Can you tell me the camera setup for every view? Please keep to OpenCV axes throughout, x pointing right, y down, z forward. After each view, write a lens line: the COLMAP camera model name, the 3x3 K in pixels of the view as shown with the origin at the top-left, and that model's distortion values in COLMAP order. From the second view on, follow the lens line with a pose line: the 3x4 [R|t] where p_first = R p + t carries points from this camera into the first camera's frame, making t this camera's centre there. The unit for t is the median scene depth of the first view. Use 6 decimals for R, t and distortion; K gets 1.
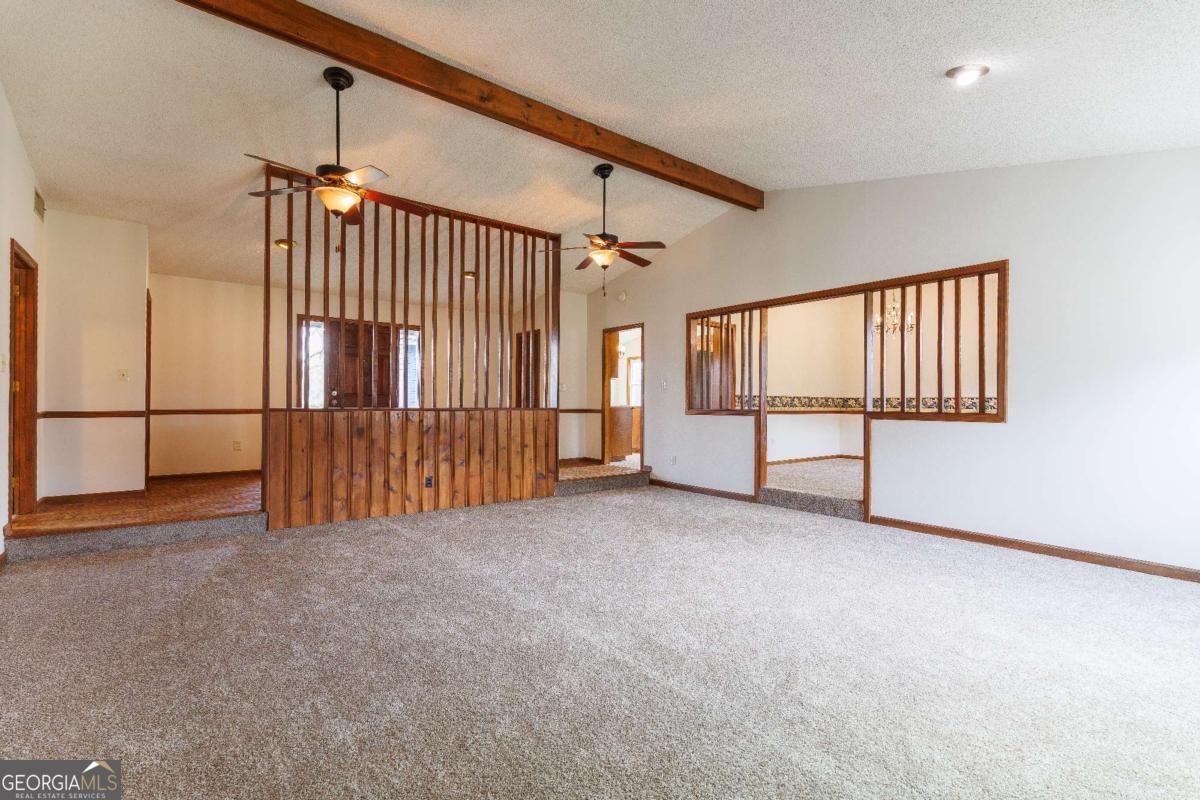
lens RADIAL K [[550.6, 0, 597.7], [0, 550.6, 398.3], [0, 0, 1]] dist [0.010280, -0.000219]
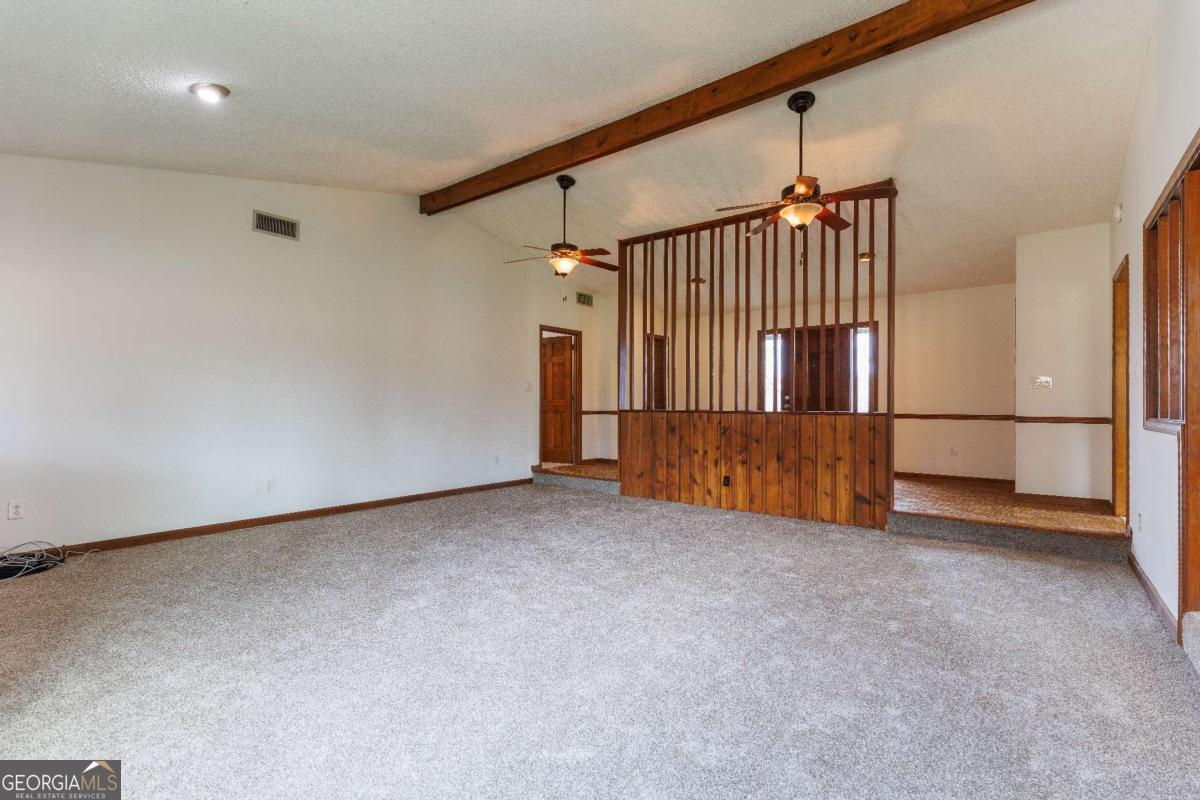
lens RADIAL K [[550.6, 0, 597.3], [0, 550.6, 405.3], [0, 0, 1]] dist [0.010280, -0.000219]
pose [[0.224249, -0.004234, -0.974523, 0.611156], [0.004911, 0.999983, -0.003215, 0.008617], [0.974519, -0.004065, 0.224266, 0.483706]]
